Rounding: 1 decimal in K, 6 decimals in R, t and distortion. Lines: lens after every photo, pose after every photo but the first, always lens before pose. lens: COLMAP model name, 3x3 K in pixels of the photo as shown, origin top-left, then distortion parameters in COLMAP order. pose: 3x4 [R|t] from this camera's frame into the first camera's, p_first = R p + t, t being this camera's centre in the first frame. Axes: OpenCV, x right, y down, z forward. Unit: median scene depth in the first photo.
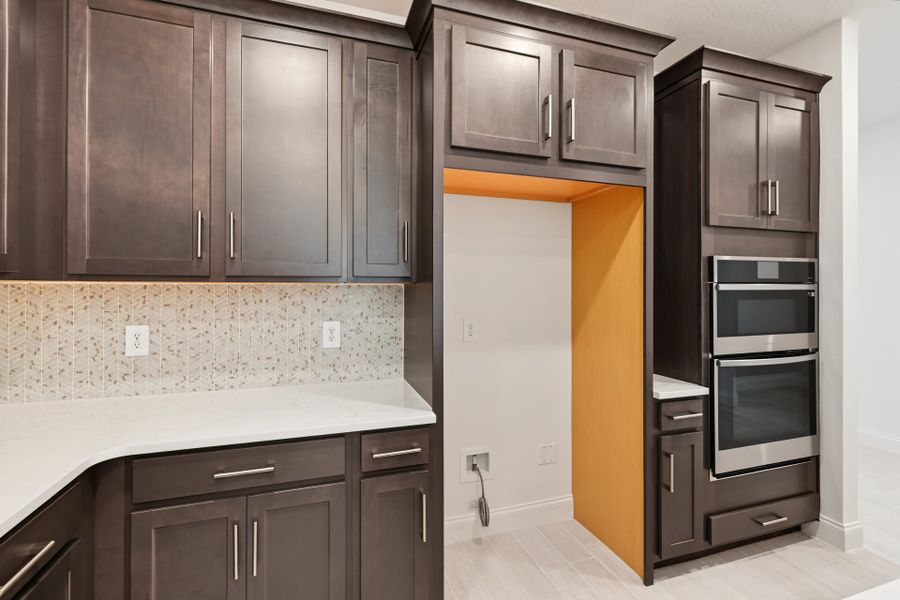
lens RADIAL K [[401.2, 0, 447.1], [0, 401.2, 293.8], [0, 0, 1]] dist [0.004531, 0.000867]
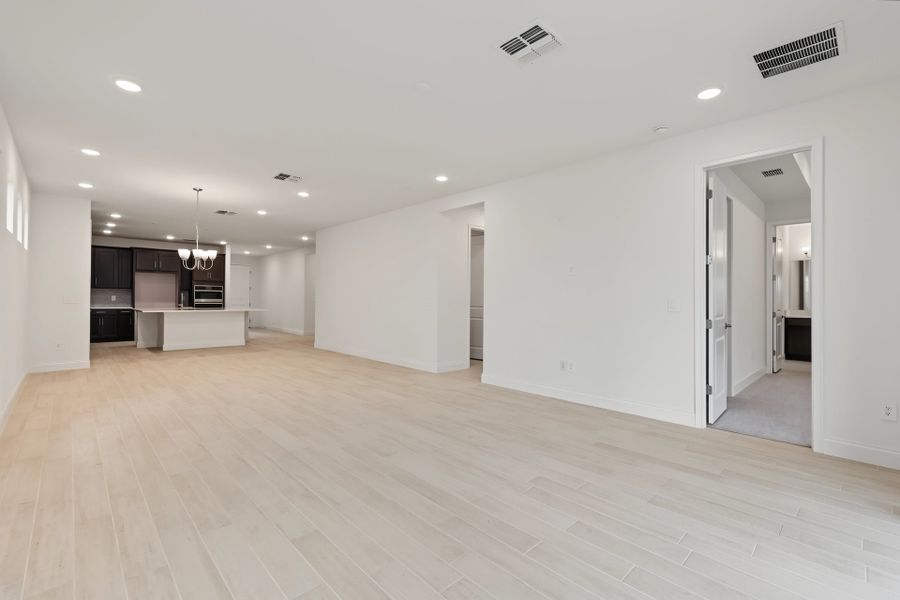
lens RADIAL K [[401.2, 0, 446.8], [0, 401.2, 299.0], [0, 0, 1]] dist [0.004531, 0.000867]
pose [[0.908824, 0.007540, 0.417112, 1.573262], [-0.008661, 0.999962, 0.000795, 0.070713], [-0.417090, -0.004335, 0.908855, -5.964840]]
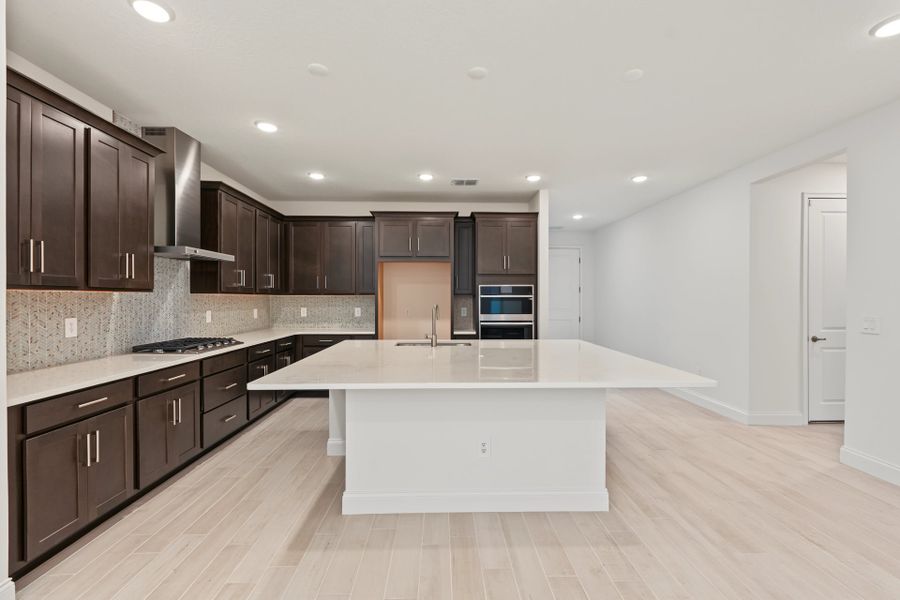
lens RADIAL K [[401.2, 0, 455.5], [0, 401.2, 301.5], [0, 0, 1]] dist [0.004531, 0.000867]
pose [[0.958188, 0.002936, -0.286124, 1.290498], [-0.000535, 0.999964, 0.008467, -0.004270], [0.286138, -0.007960, 0.958155, -1.699256]]
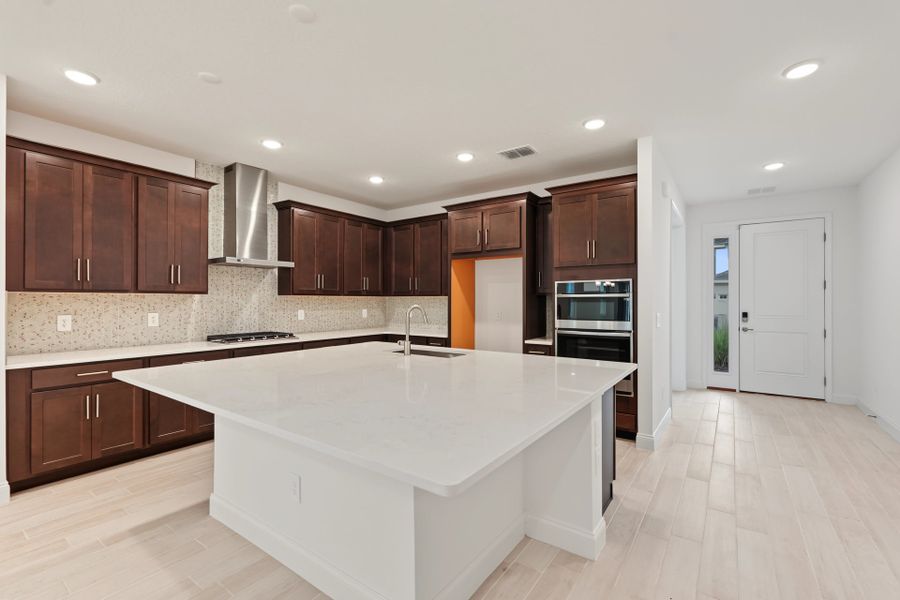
lens RADIAL K [[401.2, 0, 449.4], [0, 401.2, 300.9], [0, 0, 1]] dist [0.004531, 0.000867]
pose [[0.584140, -0.000832, -0.811652, 2.058388], [0.000887, 1.000000, -0.000387, 0.009027], [0.811652, -0.000494, 0.584141, -0.711716]]
